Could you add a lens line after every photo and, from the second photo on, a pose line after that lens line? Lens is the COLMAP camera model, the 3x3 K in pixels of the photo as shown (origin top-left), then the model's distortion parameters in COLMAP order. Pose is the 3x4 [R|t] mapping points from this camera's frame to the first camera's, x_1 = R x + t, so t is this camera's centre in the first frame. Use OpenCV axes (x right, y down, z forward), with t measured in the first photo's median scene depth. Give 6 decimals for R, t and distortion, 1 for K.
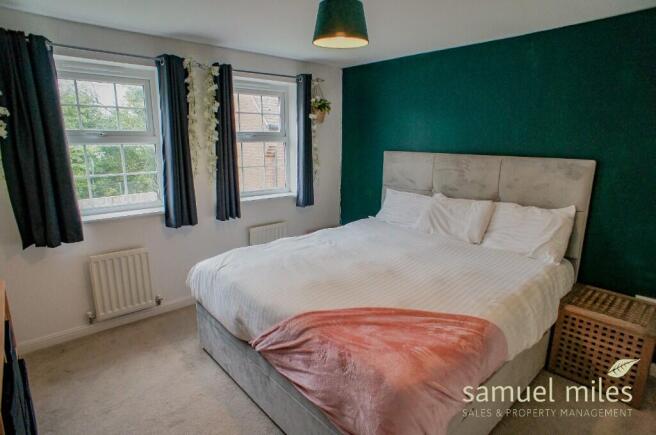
lens RADIAL K [[362.8, 0, 329.4], [0, 362.8, 218.5], [0, 0, 1]] dist [-0.062517, 0.045904]
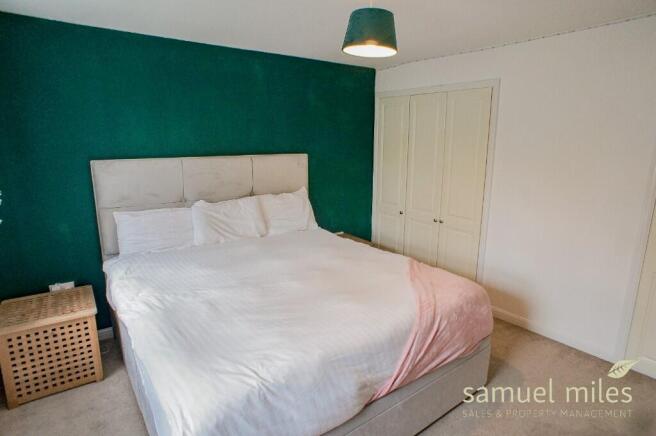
lens RADIAL K [[362.8, 0, 329.4], [0, 362.8, 219.0], [0, 0, 1]] dist [-0.062517, 0.045904]
pose [[0.092242, -0.217419, 0.971710, -0.589354], [0.217518, 0.956701, 0.193413, -0.137797], [-0.971688, 0.193524, 0.135540, 0.596695]]
